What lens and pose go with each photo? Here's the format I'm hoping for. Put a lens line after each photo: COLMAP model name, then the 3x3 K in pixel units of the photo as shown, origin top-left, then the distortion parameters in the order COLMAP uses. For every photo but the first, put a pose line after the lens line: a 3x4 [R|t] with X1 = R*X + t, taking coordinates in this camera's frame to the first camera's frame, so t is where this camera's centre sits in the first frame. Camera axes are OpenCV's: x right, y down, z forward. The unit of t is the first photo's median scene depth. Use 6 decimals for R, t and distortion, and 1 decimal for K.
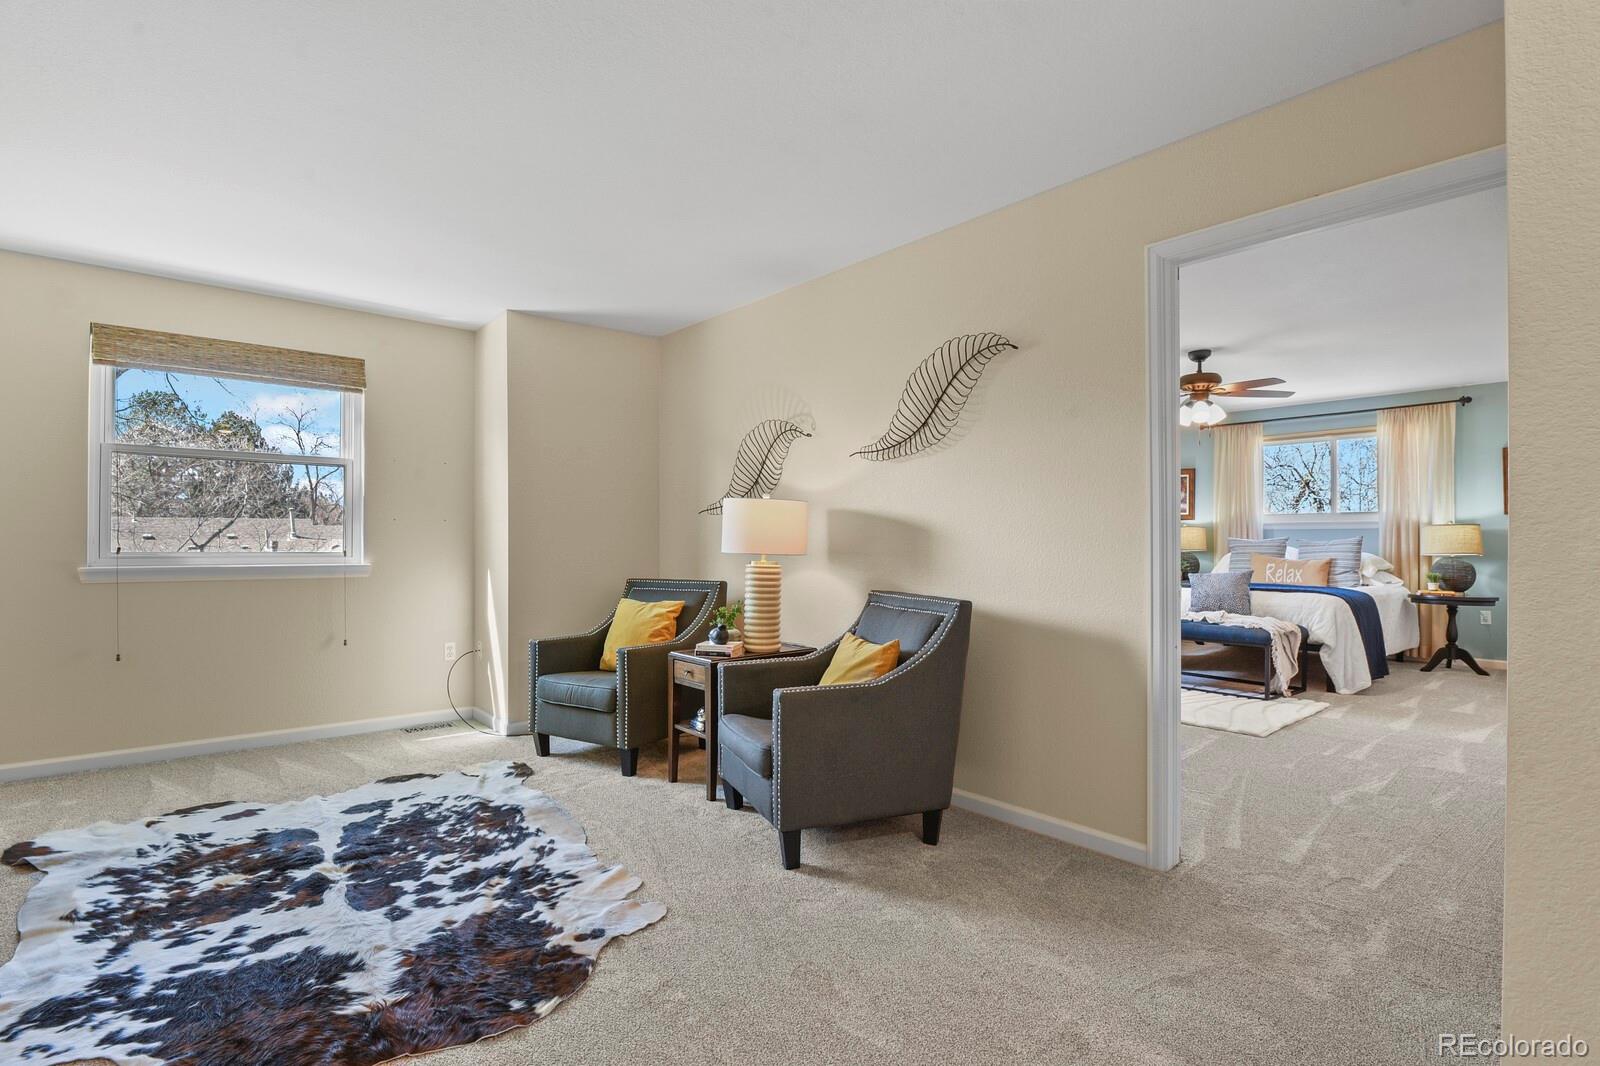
lens RADIAL K [[778.6, 0, 794.5], [0, 778.6, 538.7], [0, 0, 1]] dist [-0.011387, -0.004024]
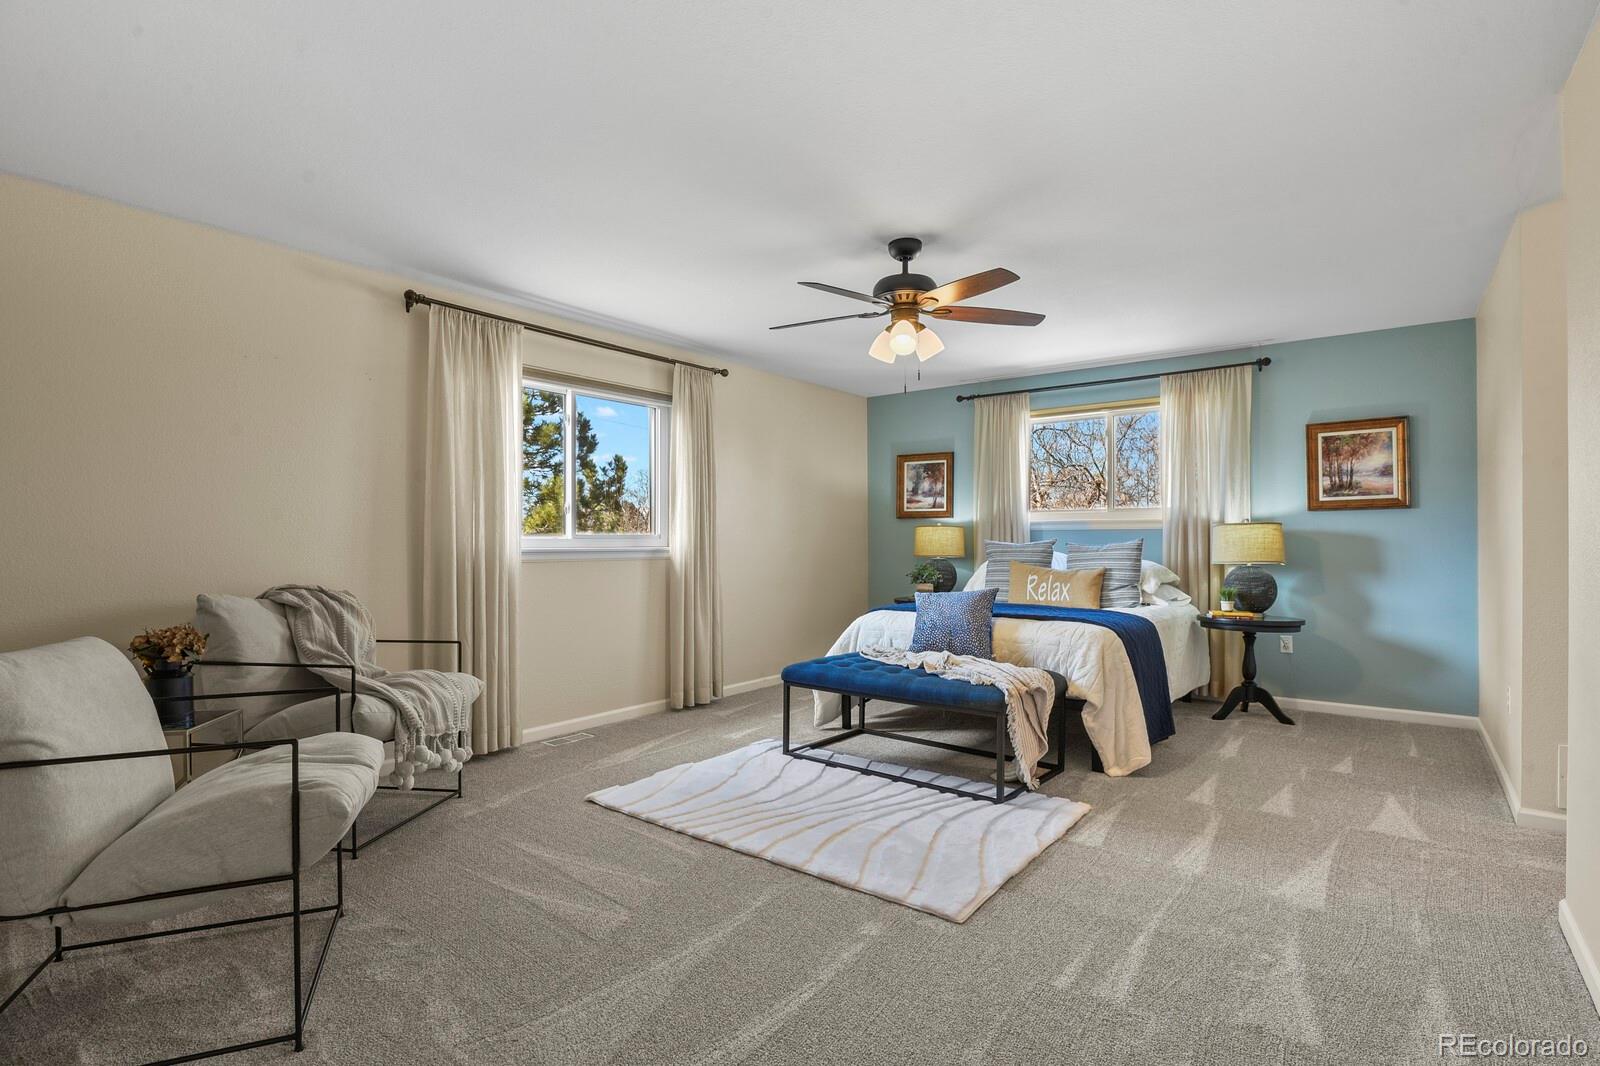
lens RADIAL K [[778.6, 0, 793.5], [0, 778.6, 538.7], [0, 0, 1]] dist [-0.011387, -0.004024]
pose [[0.979795, 0.001728, 0.199998, 0.264287], [-0.001255, 0.999996, -0.002492, -0.000983], [-0.200001, 0.002190, 0.979793, 0.345257]]
